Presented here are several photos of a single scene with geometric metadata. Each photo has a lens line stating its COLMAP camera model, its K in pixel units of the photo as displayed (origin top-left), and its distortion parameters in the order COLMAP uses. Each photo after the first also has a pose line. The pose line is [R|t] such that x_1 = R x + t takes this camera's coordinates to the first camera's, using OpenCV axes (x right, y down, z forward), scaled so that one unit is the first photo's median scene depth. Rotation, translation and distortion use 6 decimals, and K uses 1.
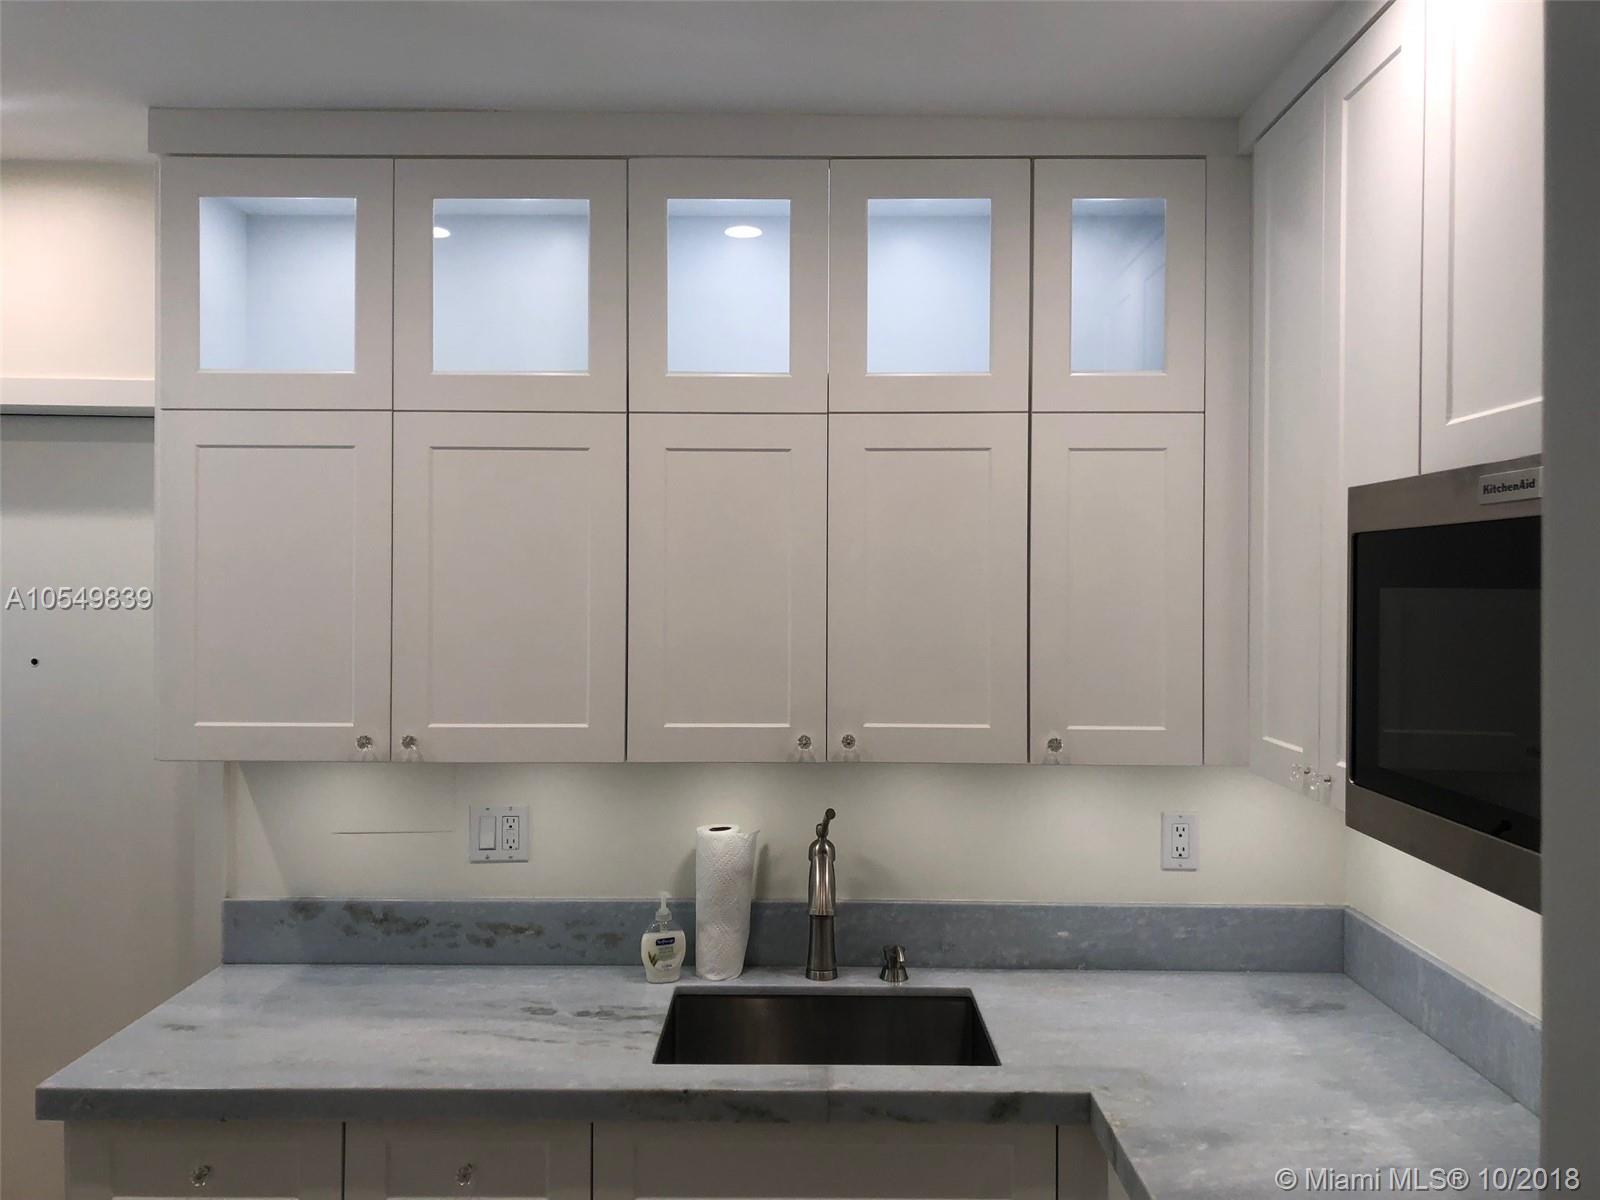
lens RADIAL K [[1320.9, 0, 802.3], [0, 1320.9, 589.6], [0, 0, 1]] dist [0.051790, -0.051024]
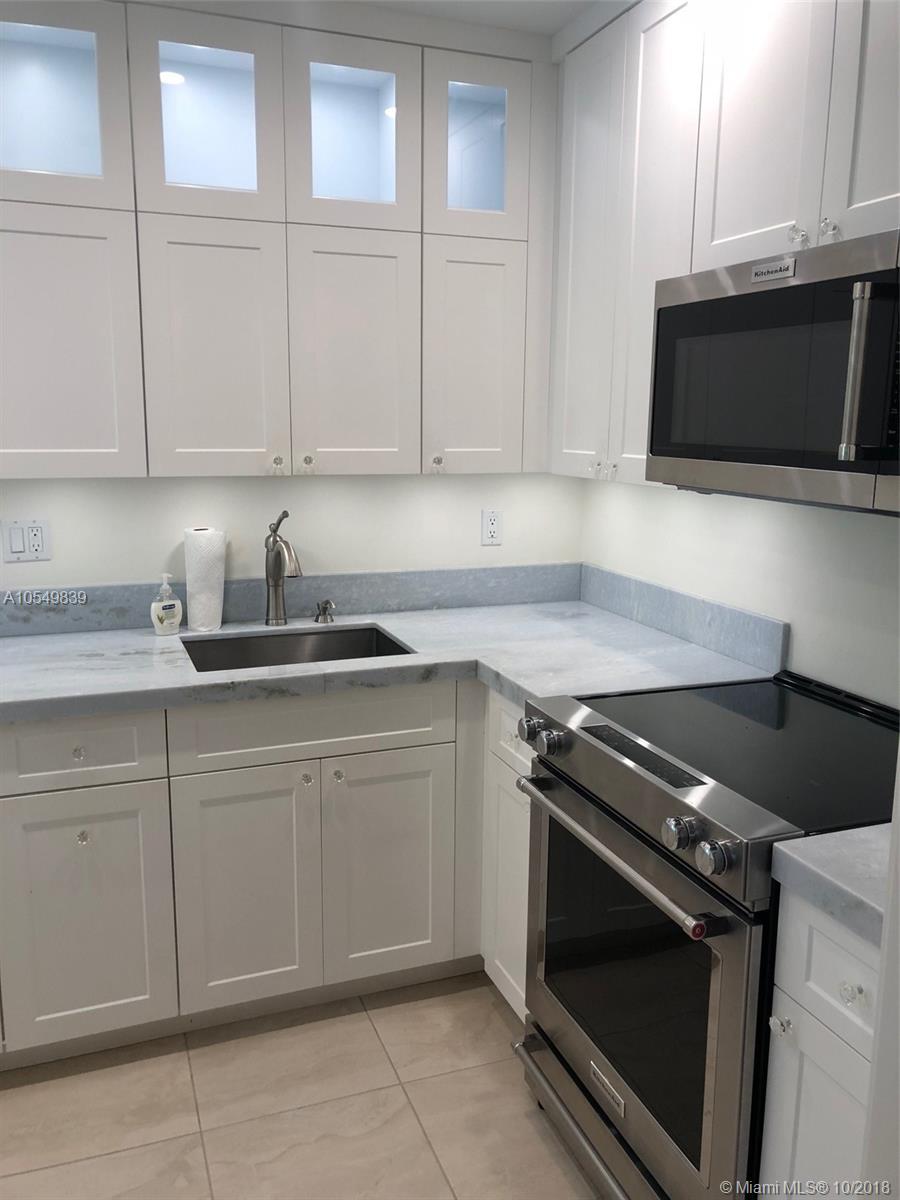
lens RADIAL K [[990.7, 0, 446.6], [0, 990.7, 607.8], [0, 0, 1]] dist [0.051790, -0.051024]
pose [[0.929989, -0.064034, 0.361968, -0.214878], [-0.005442, 0.982204, 0.187738, 0.062441], [-0.367548, -0.176563, 0.913090, -0.094635]]
